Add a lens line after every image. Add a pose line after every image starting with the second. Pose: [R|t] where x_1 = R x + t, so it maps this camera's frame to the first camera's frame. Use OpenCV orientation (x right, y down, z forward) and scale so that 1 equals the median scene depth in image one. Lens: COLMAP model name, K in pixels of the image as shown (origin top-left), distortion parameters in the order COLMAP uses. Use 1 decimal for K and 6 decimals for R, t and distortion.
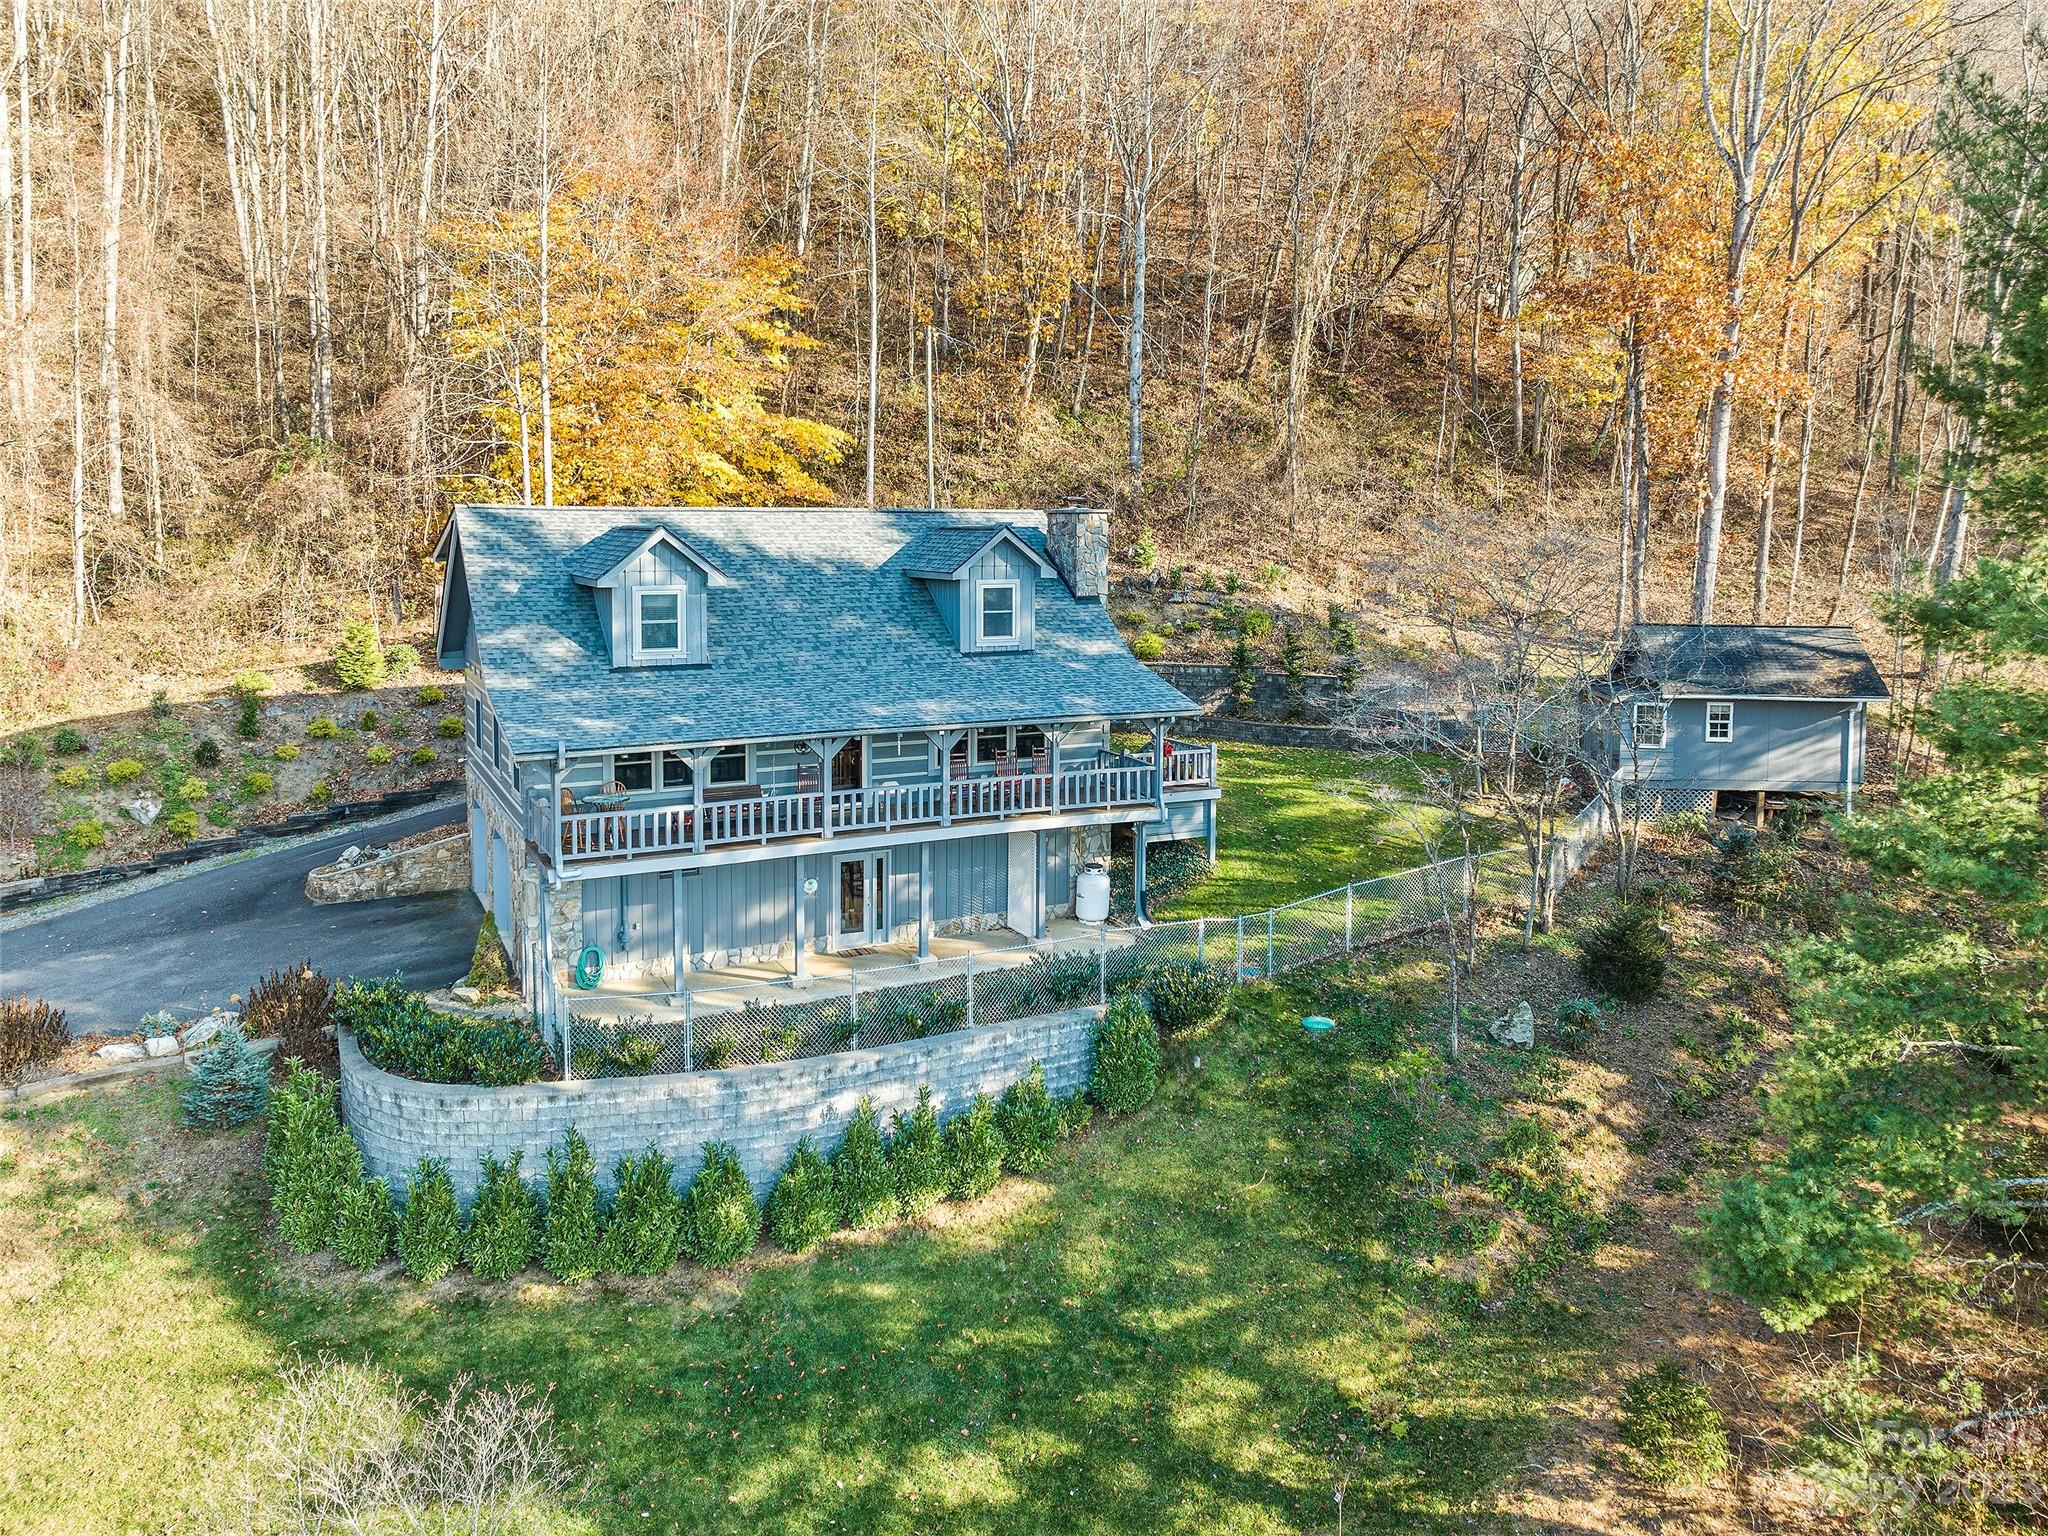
lens RADIAL K [[1481.3, 0, 1024.7], [0, 1481.3, 764.2], [0, 0, 1]] dist [-0.011169, -0.014768]
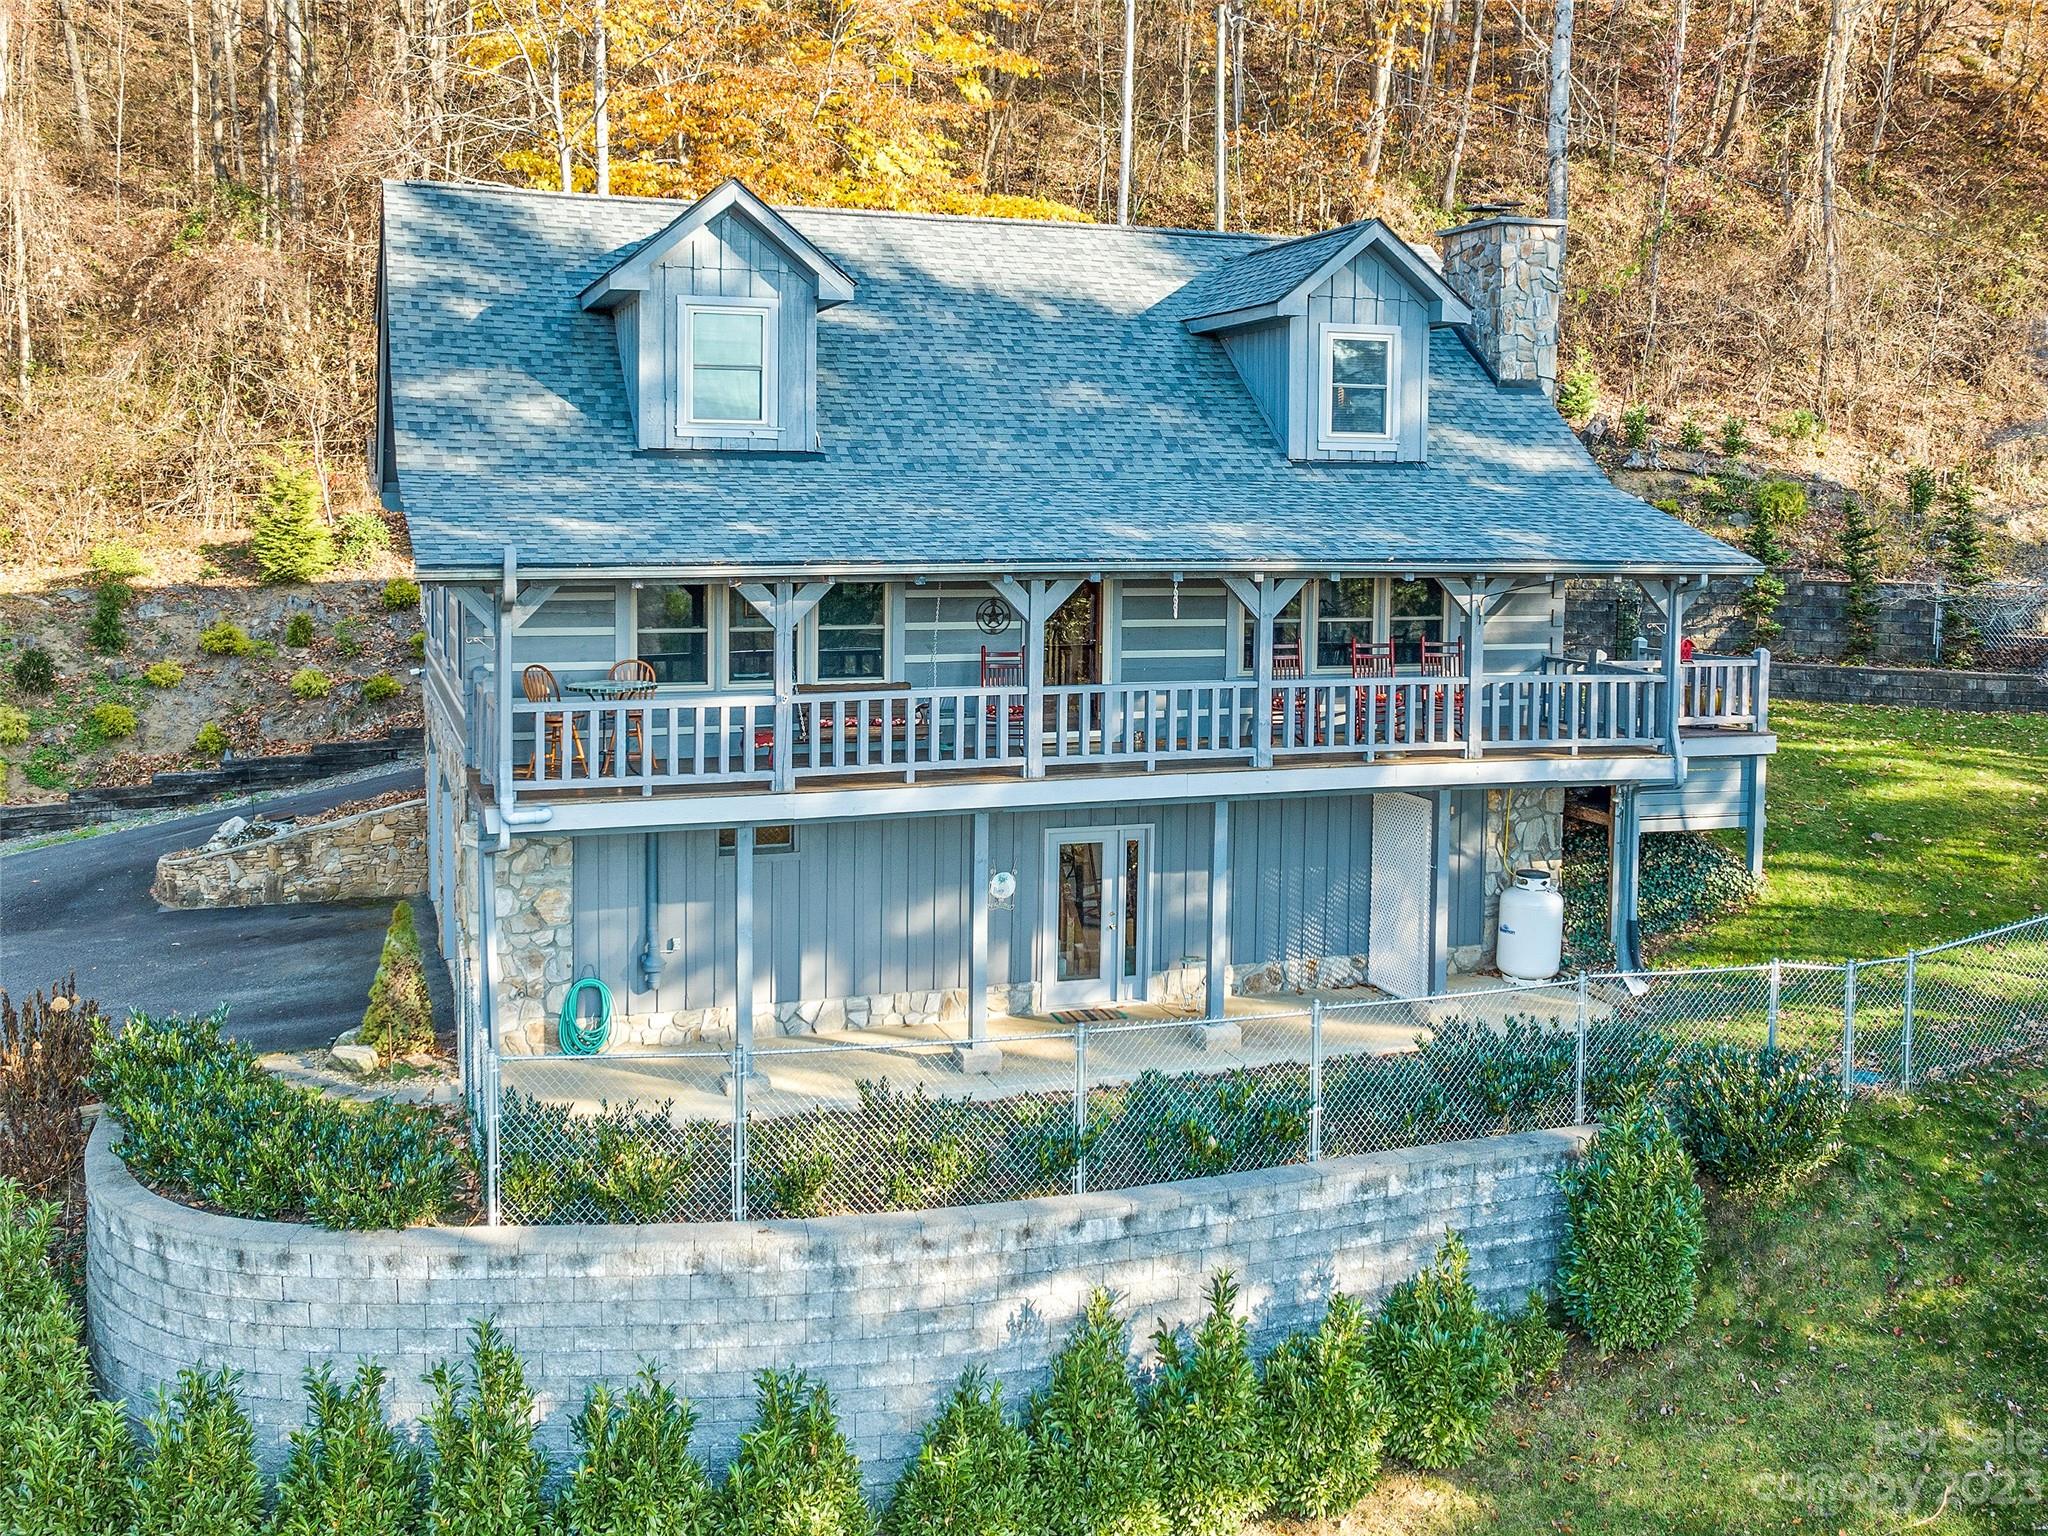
lens RADIAL K [[1922.6, 0, 1026.8], [0, 1922.6, 765.3], [0, 0, 1]] dist [-0.029190, 0.000000]
pose [[0.989269, 0.009909, -0.145768, -0.037605], [-0.017468, 0.998563, -0.050668, 0.077292], [0.145057, 0.052671, 0.988020, 0.332177]]
